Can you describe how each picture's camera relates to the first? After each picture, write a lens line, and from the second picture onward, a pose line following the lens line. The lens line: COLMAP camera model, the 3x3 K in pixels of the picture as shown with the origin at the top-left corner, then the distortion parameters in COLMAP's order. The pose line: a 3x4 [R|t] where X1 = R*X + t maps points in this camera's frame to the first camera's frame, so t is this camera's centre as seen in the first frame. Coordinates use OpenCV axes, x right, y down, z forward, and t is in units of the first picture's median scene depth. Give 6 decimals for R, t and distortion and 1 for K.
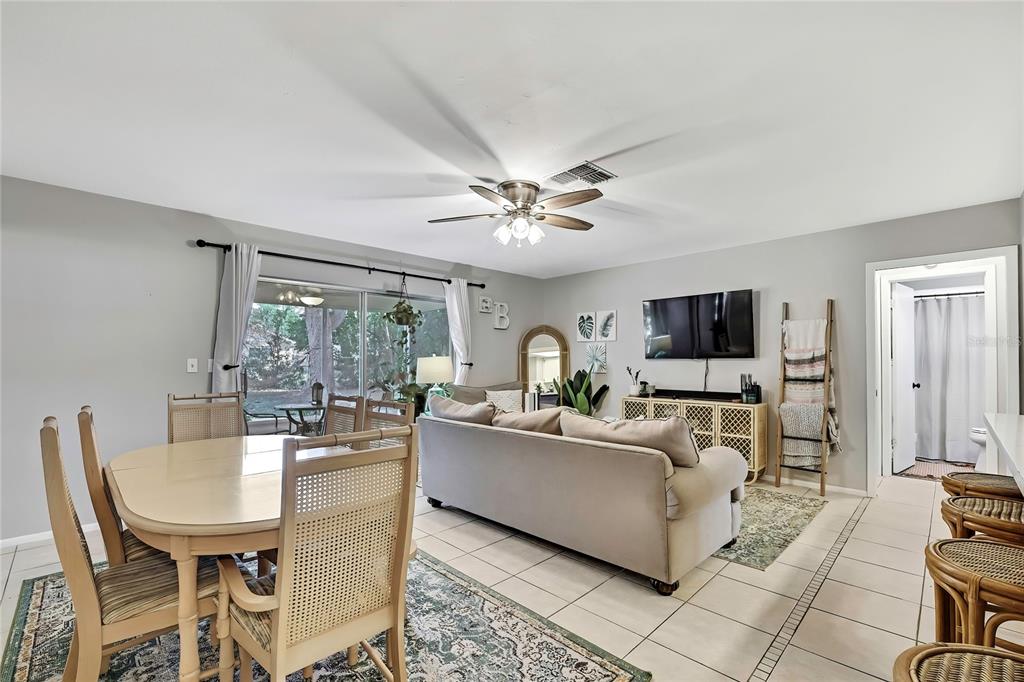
lens RADIAL K [[441.8, 0, 515.8], [0, 441.8, 347.2], [0, 0, 1]] dist [-0.010748, 0.000203]
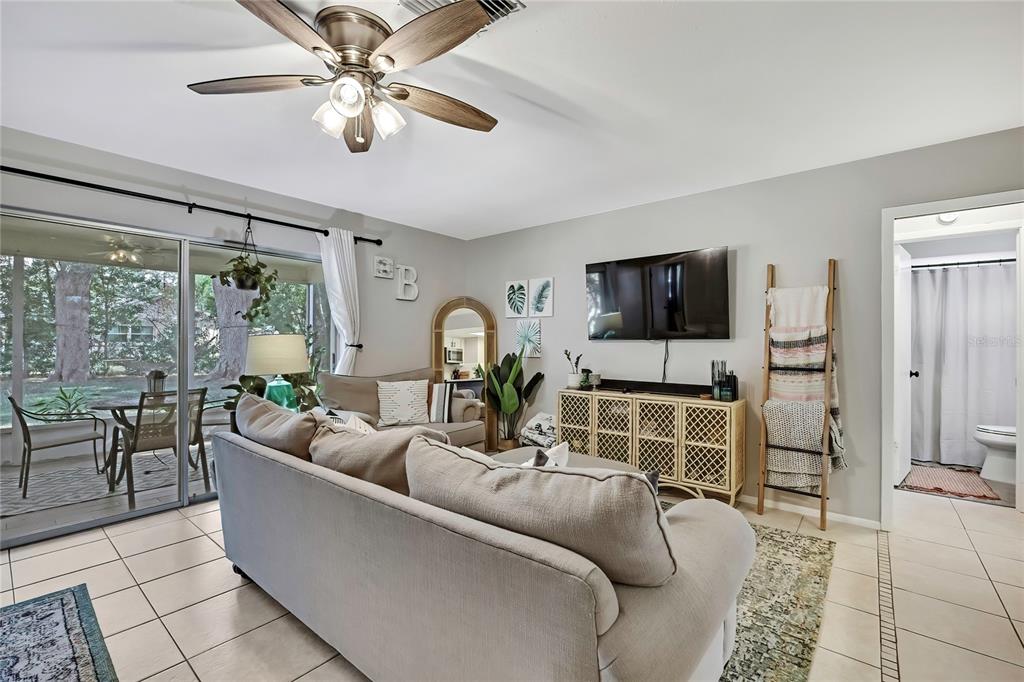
lens RADIAL K [[440.4, 0, 510.2], [0, 440.4, 331.8], [0, 0, 1]] dist [-0.011427, 0.000457]
pose [[0.996102, 0.005909, 0.088006, 0.103327], [-0.006600, 0.999950, 0.007559, 0.008902], [-0.087957, -0.008111, 0.996091, 0.284227]]
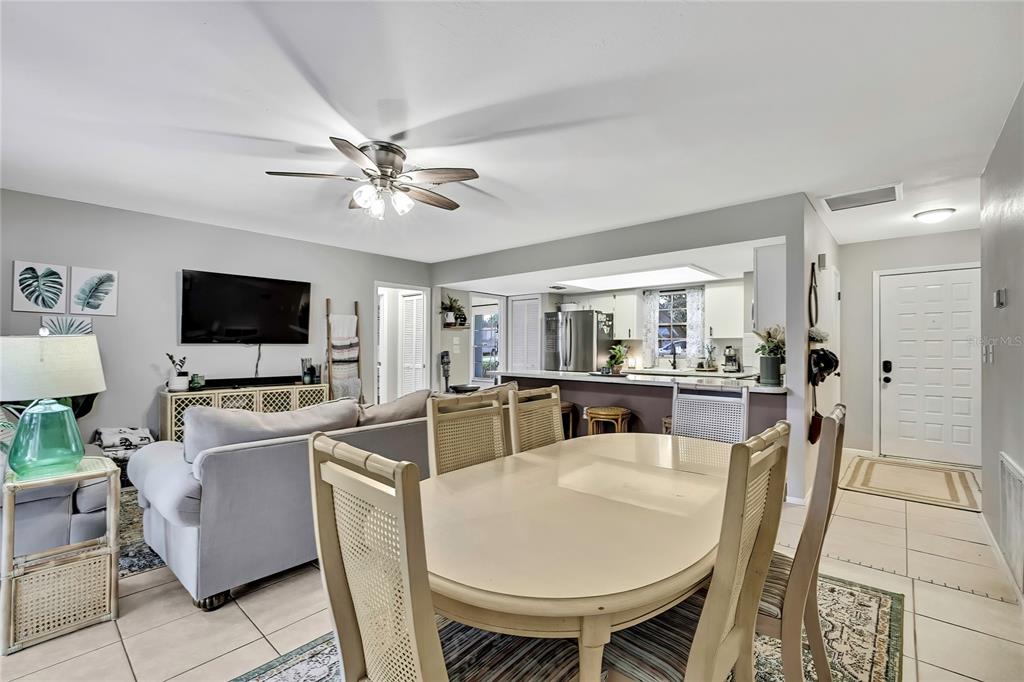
lens RADIAL K [[441.8, 0, 515.8], [0, 441.8, 347.2], [0, 0, 1]] dist [-0.010748, 0.000203]
pose [[-0.063449, -0.000360, 0.997985, -0.607323], [-0.035881, 0.999354, -0.001921, 0.015848], [-0.997340, -0.035930, -0.063421, 0.530377]]
